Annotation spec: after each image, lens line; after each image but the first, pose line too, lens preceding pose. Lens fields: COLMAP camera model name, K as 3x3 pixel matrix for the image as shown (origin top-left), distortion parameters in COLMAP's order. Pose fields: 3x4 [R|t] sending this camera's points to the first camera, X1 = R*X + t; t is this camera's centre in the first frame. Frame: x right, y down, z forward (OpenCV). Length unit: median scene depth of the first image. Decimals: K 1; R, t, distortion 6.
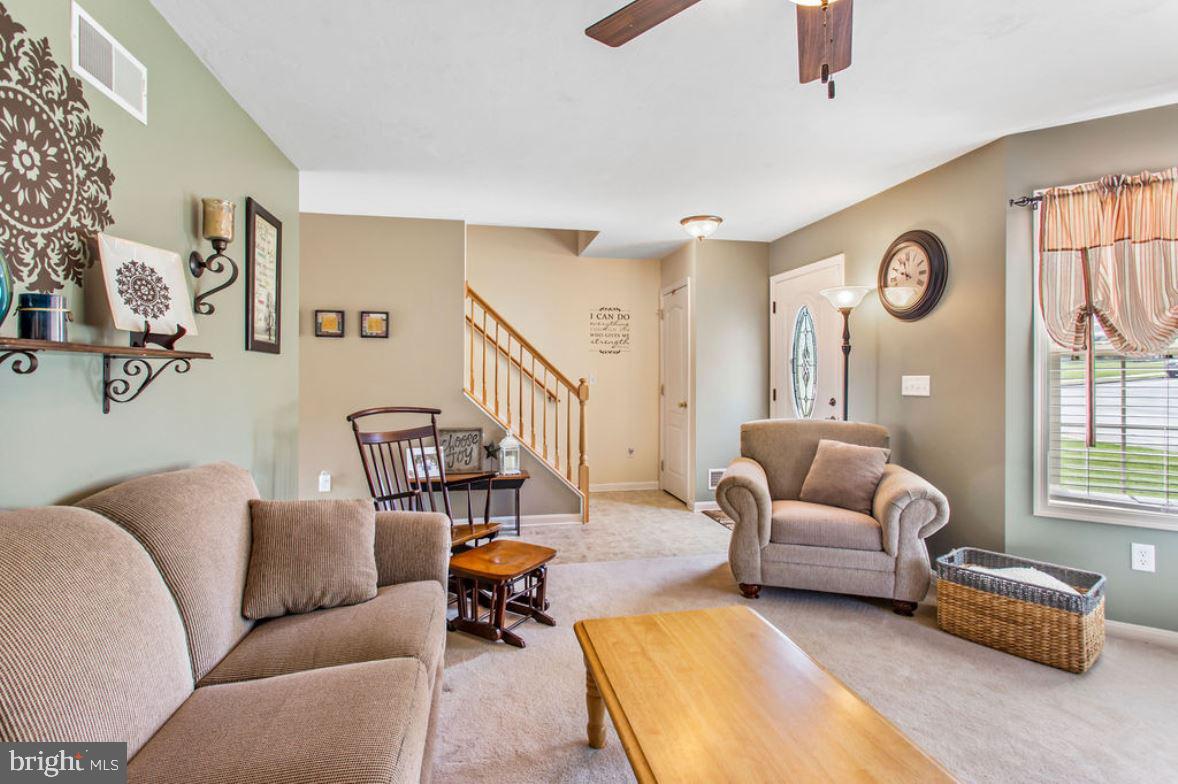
lens RADIAL K [[562.2, 0, 585.7], [0, 562.2, 371.8], [0, 0, 1]] dist [-0.000835, -0.000215]
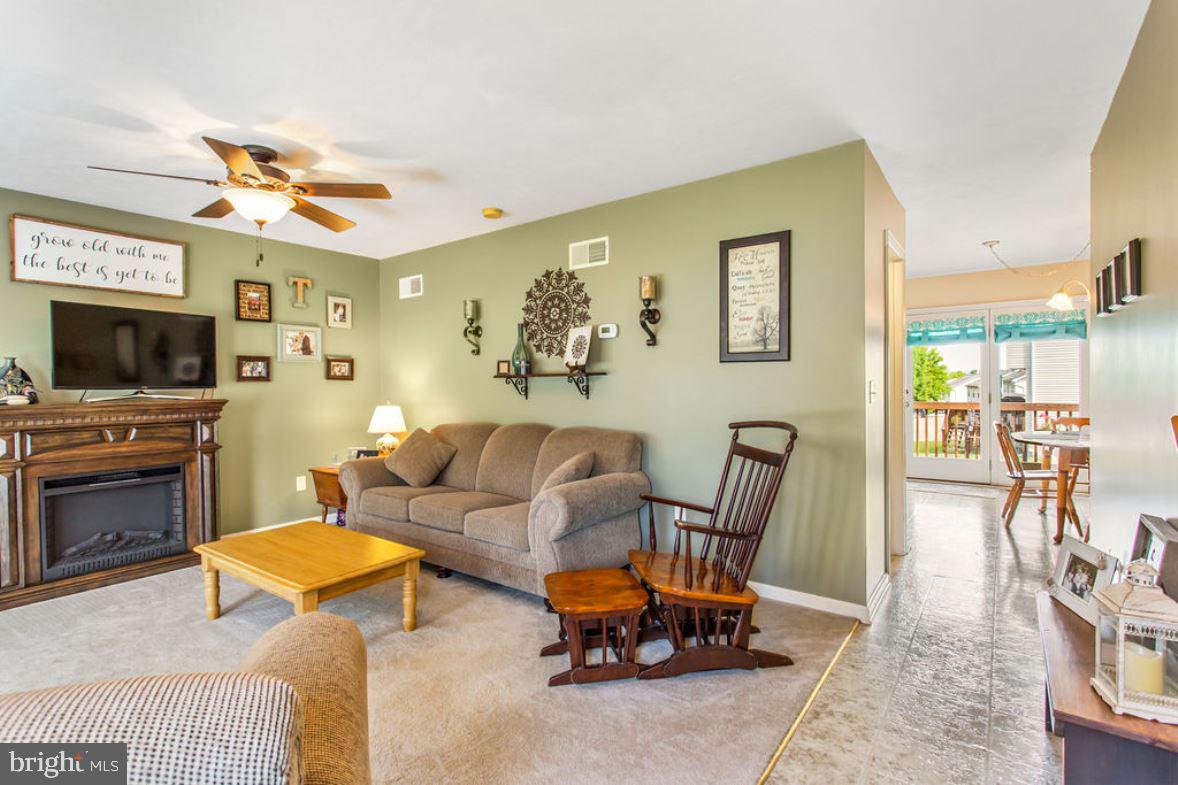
lens RADIAL K [[555.9, 0, 584.4], [0, 555.9, 388.9], [0, 0, 1]] dist [0.001297, 0.000875]
pose [[-0.742313, 0.013905, -0.669909, 0.463529], [0.014056, 0.999888, 0.005178, 0.010164], [0.669906, -0.005573, -0.742425, 1.695717]]
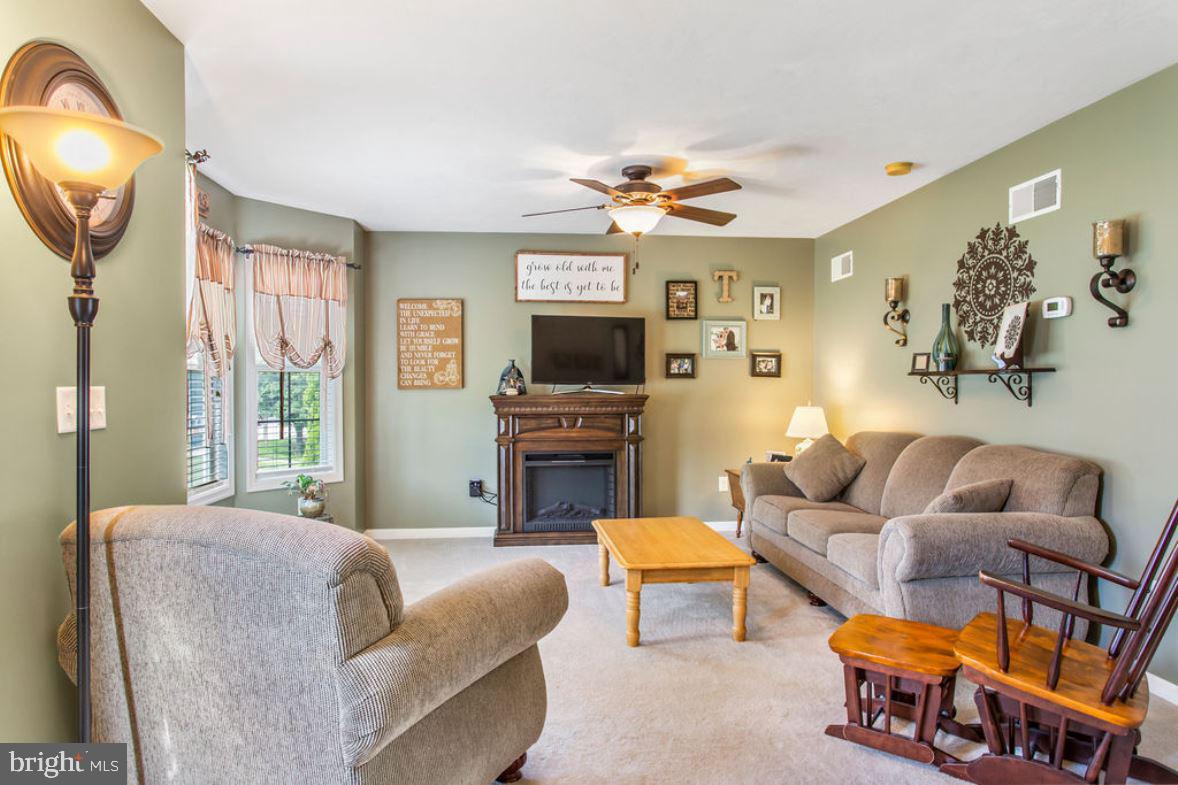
lens RADIAL K [[705.8, 0, 588.6], [0, 705.8, 385.3], [0, 0, 1]] dist [0.002758, 0.002072]
pose [[-0.996310, 0.000129, 0.085823, 0.175786], [-0.000072, 0.999997, -0.002345, 0.009403], [-0.085823, -0.002342, -0.996308, 1.982511]]
